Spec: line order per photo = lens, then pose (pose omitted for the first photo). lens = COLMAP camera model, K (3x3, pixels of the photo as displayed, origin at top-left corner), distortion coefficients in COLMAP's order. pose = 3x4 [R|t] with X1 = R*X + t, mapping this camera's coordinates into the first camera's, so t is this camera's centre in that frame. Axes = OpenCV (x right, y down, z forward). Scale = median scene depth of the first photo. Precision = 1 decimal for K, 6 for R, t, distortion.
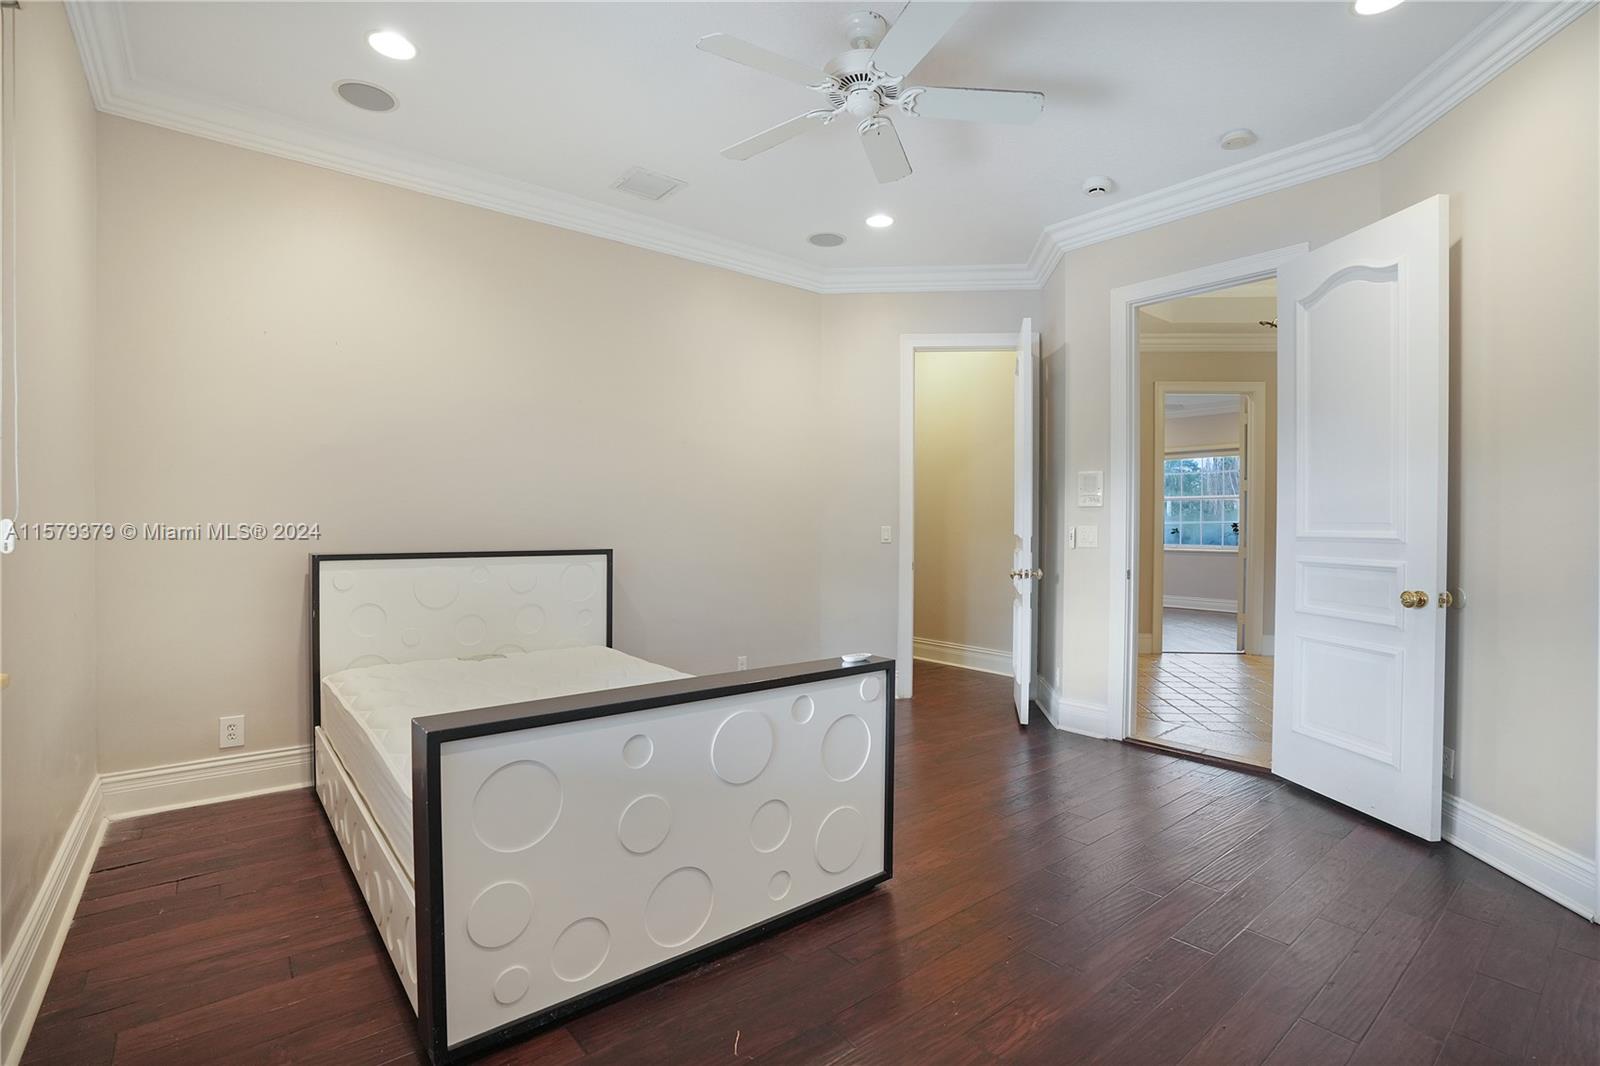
lens RADIAL K [[741.8, 0, 800.0], [0, 741.8, 533.0], [0, 0, 1]] dist [-0.039882, 0.000227]
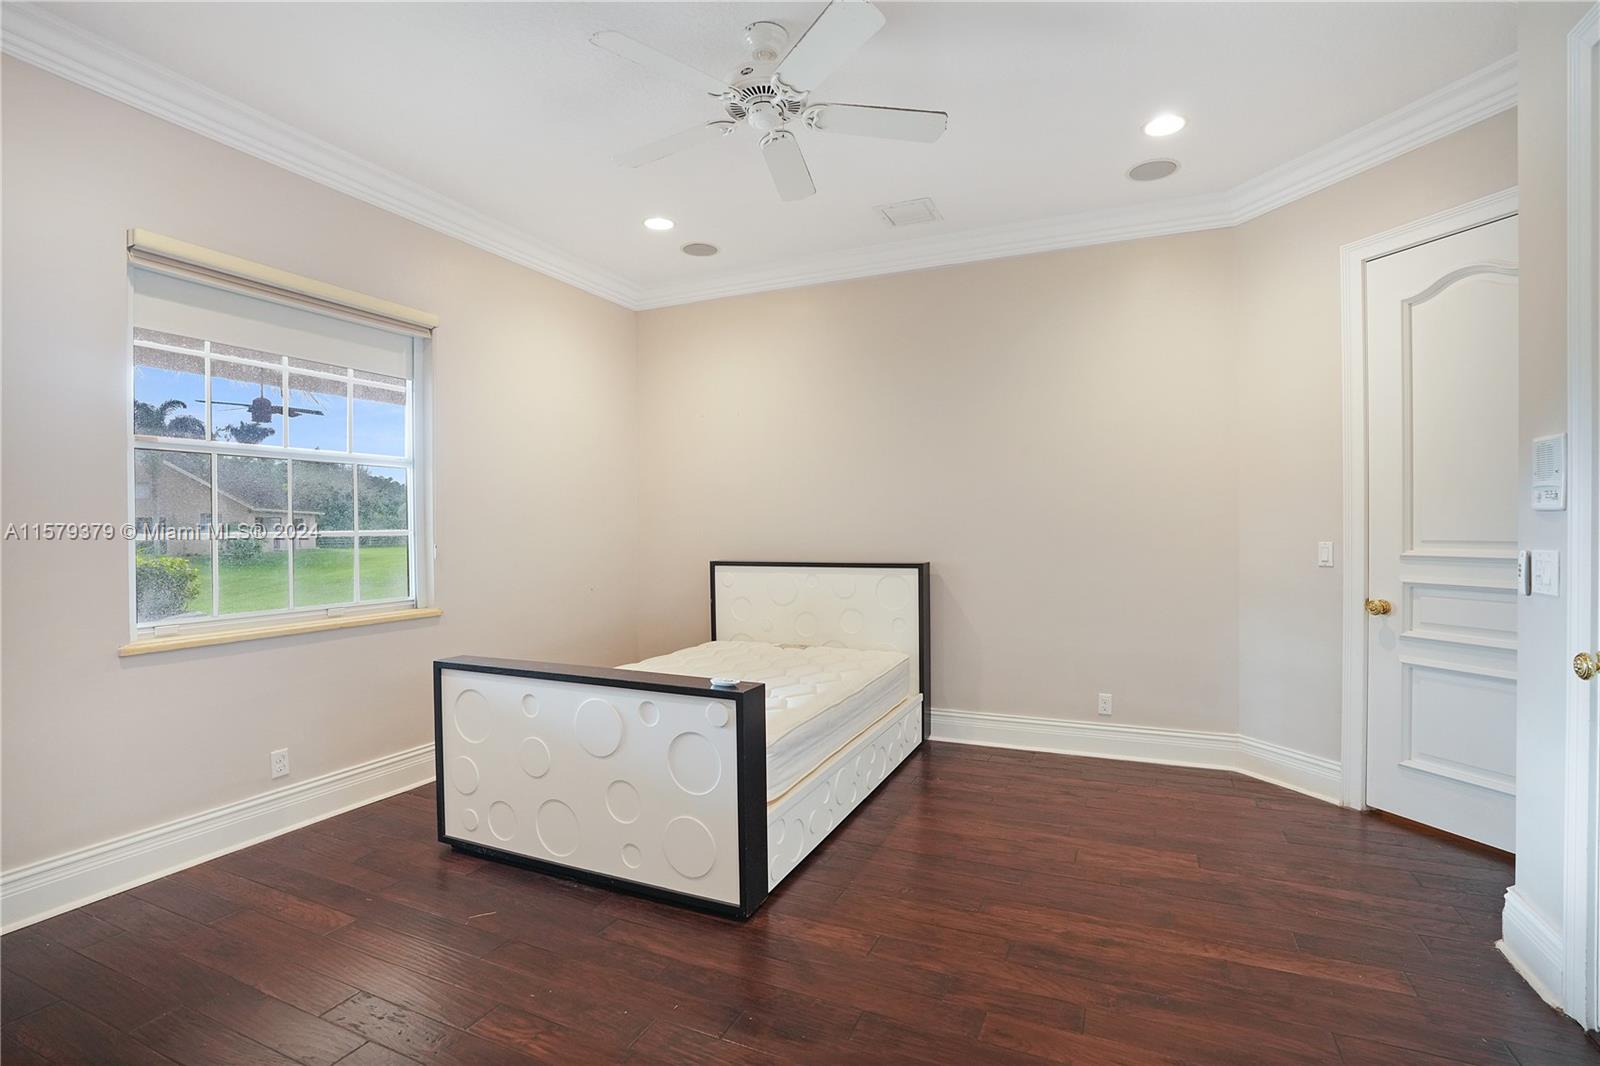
lens RADIAL K [[750.5, 0, 805.1], [0, 750.5, 518.4], [0, 0, 1]] dist [-0.045052, 0.001075]
pose [[0.449791, -0.016183, -0.892987, 0.702571], [0.000580, 0.999841, -0.017828, -0.026733], [0.893133, 0.007501, 0.449729, 0.421199]]
